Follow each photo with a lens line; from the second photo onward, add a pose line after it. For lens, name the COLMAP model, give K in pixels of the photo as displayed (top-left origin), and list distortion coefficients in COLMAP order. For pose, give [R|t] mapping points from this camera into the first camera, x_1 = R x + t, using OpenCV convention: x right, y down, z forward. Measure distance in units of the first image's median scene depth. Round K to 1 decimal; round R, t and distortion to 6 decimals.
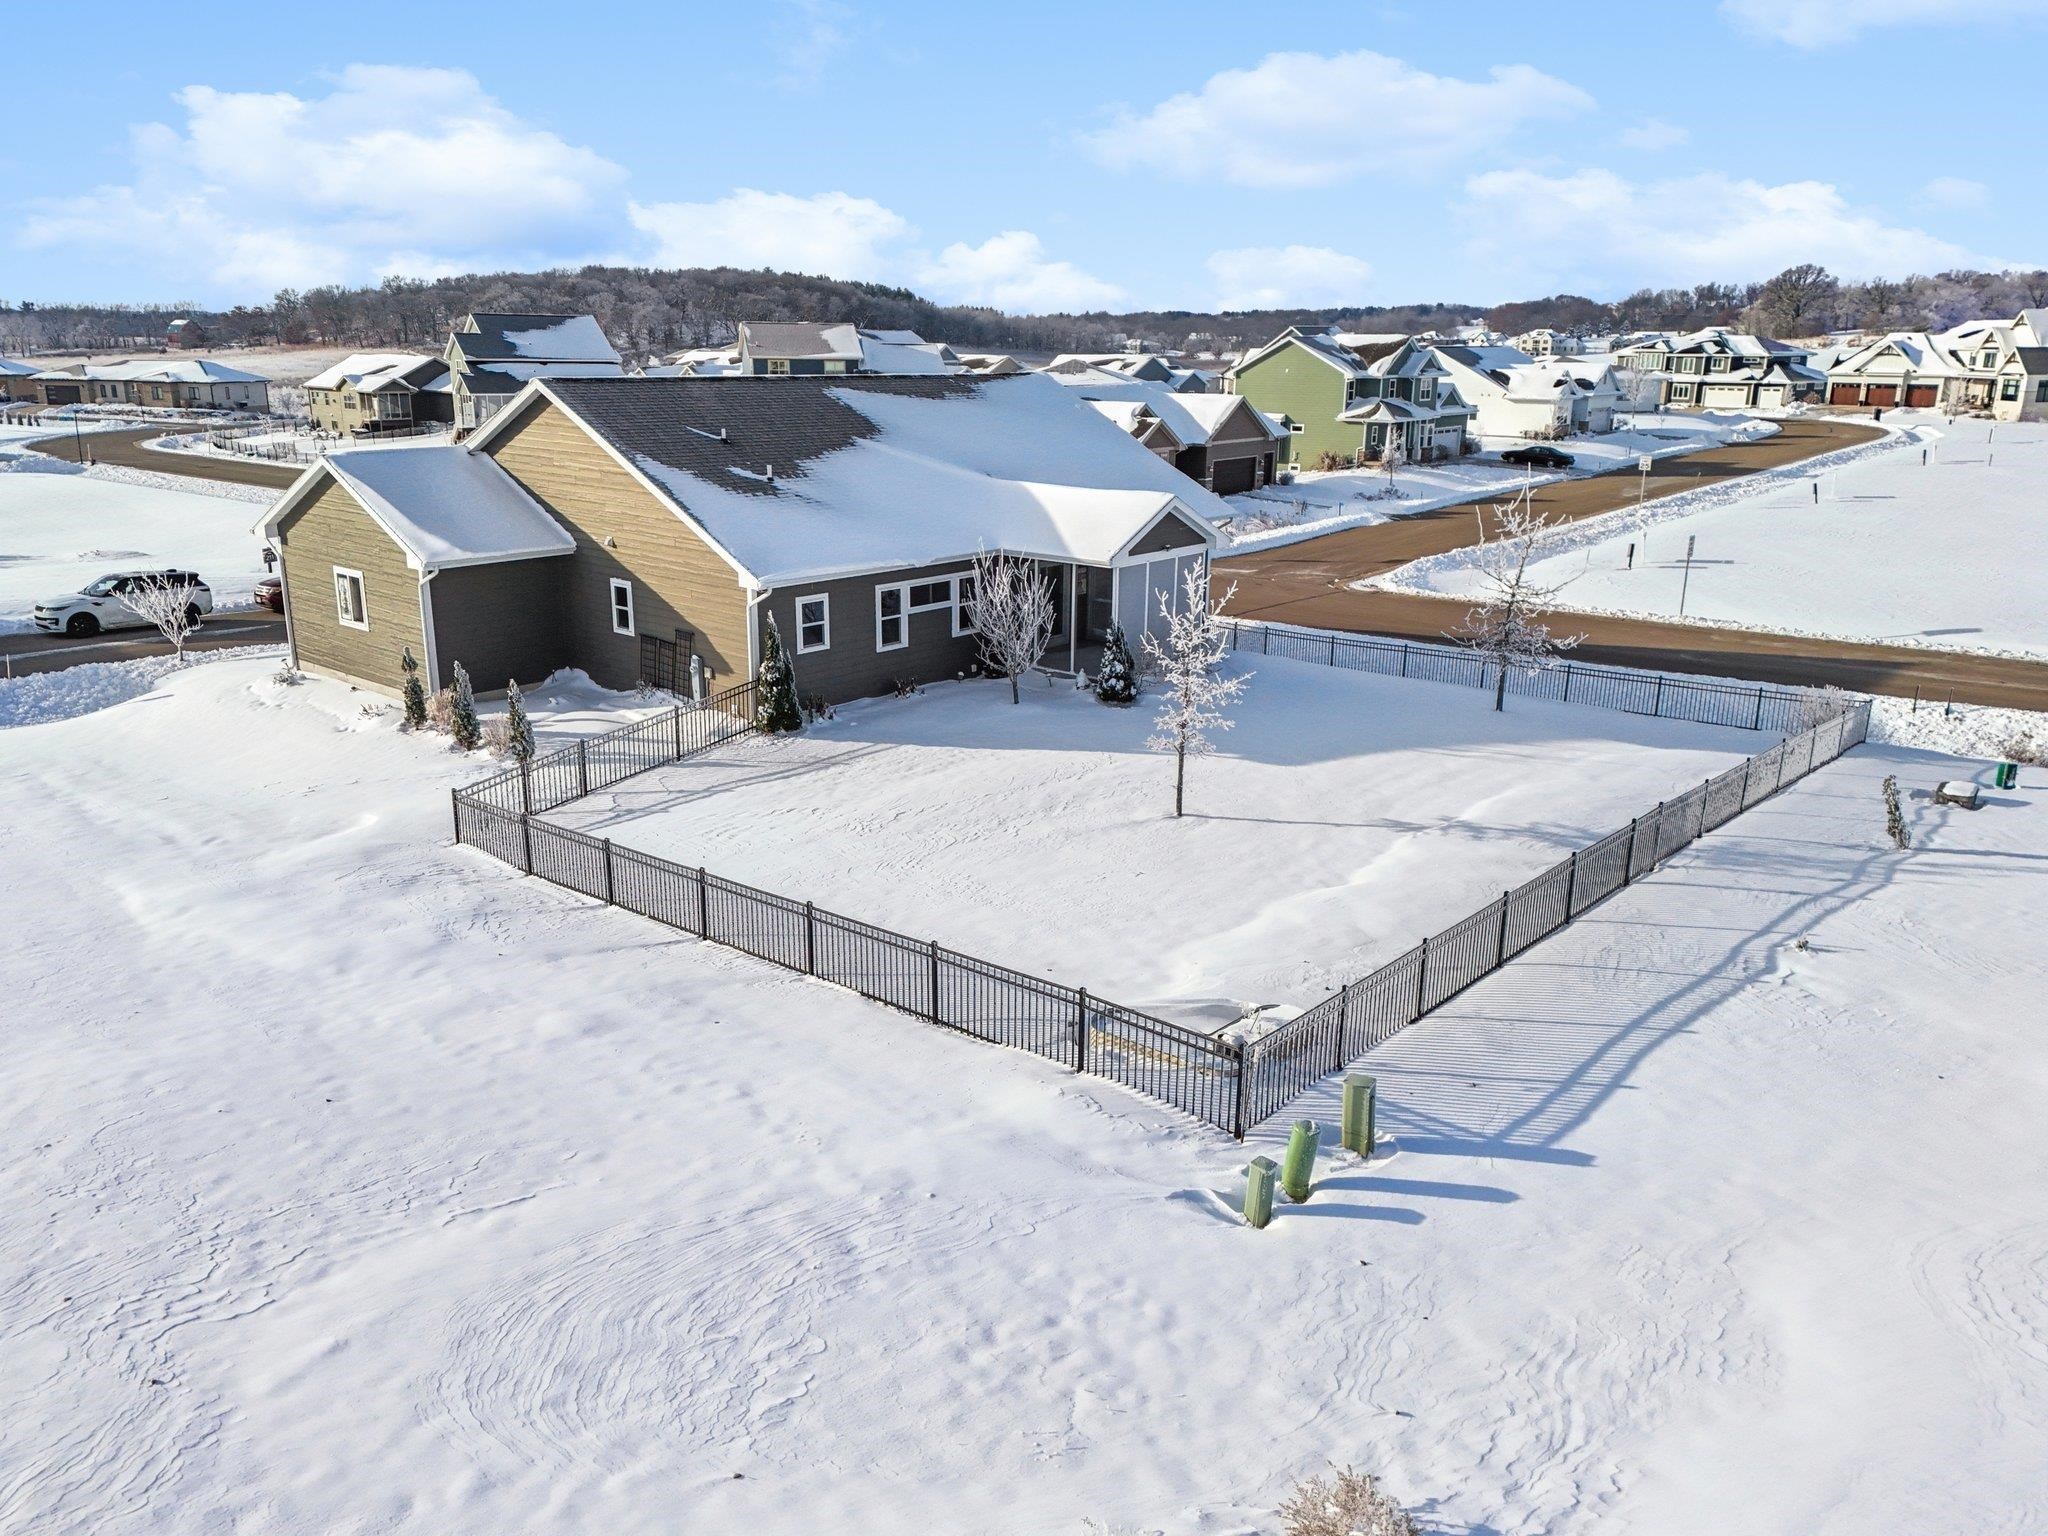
lens RADIAL K [[1484.8, 0, 1024.0], [0, 1484.8, 768.0], [0, 0, 1]] dist [0.082883, -0.066533]
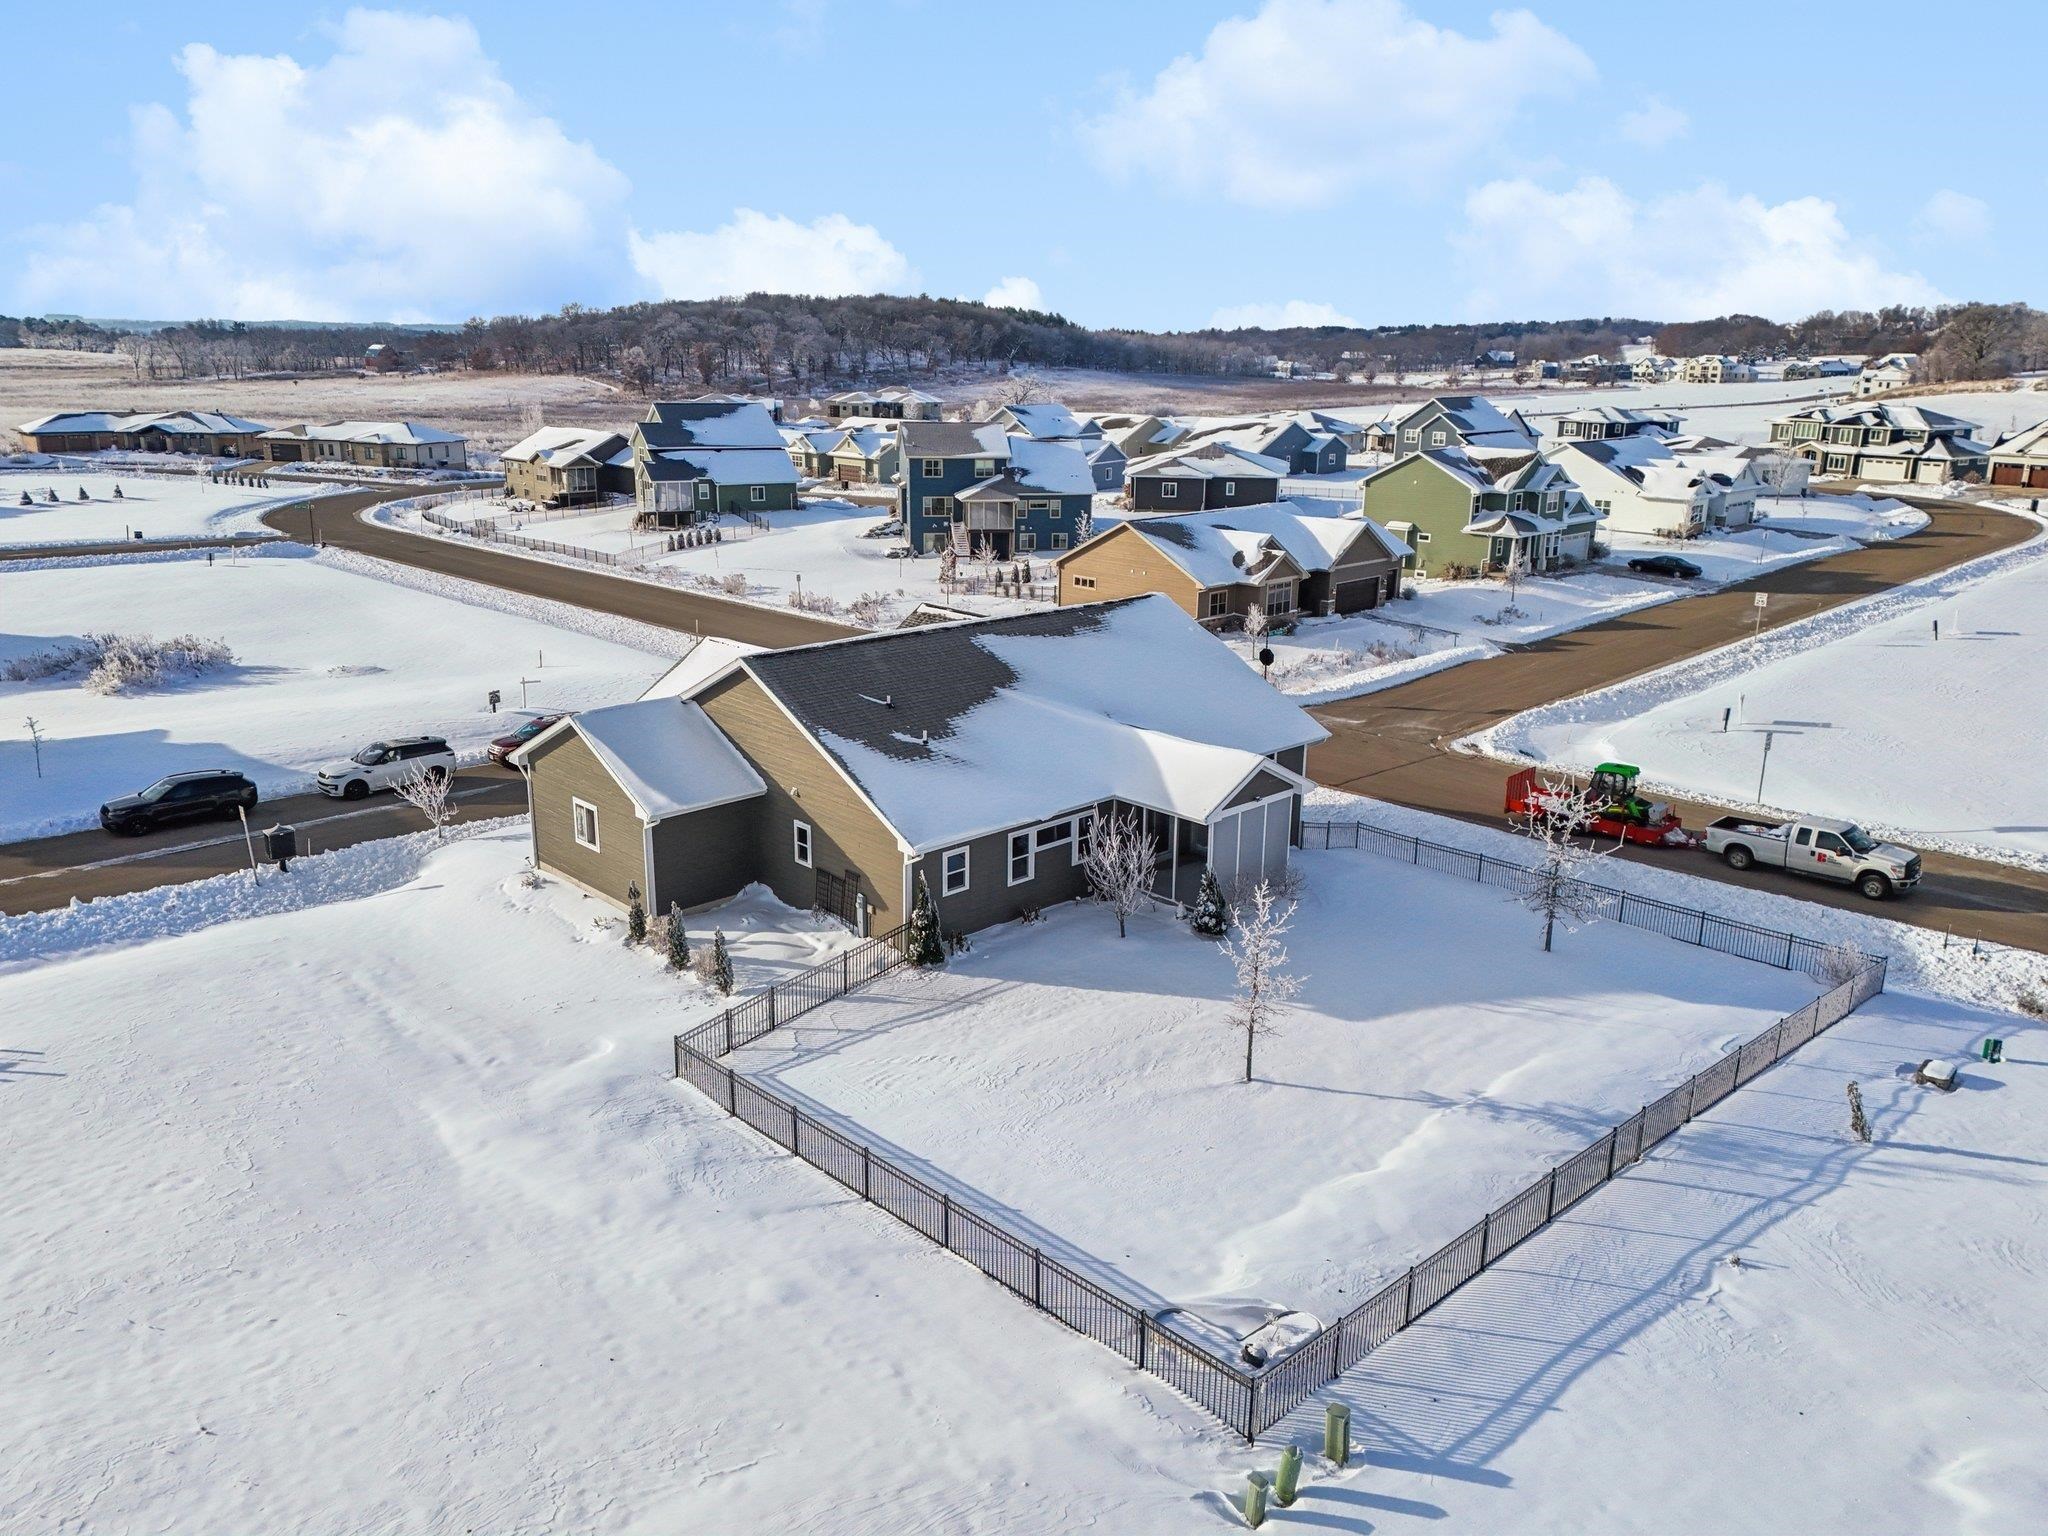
lens RADIAL K [[1484.8, 0, 1024.0], [0, 1484.8, 768.0], [0, 0, 1]] dist [0.082883, -0.066533]
pose [[0.995290, 0.027708, -0.092901, 0.024083], [-0.028295, 0.999587, -0.005011, -0.183675], [0.092724, 0.007616, 0.995663, -0.208118]]
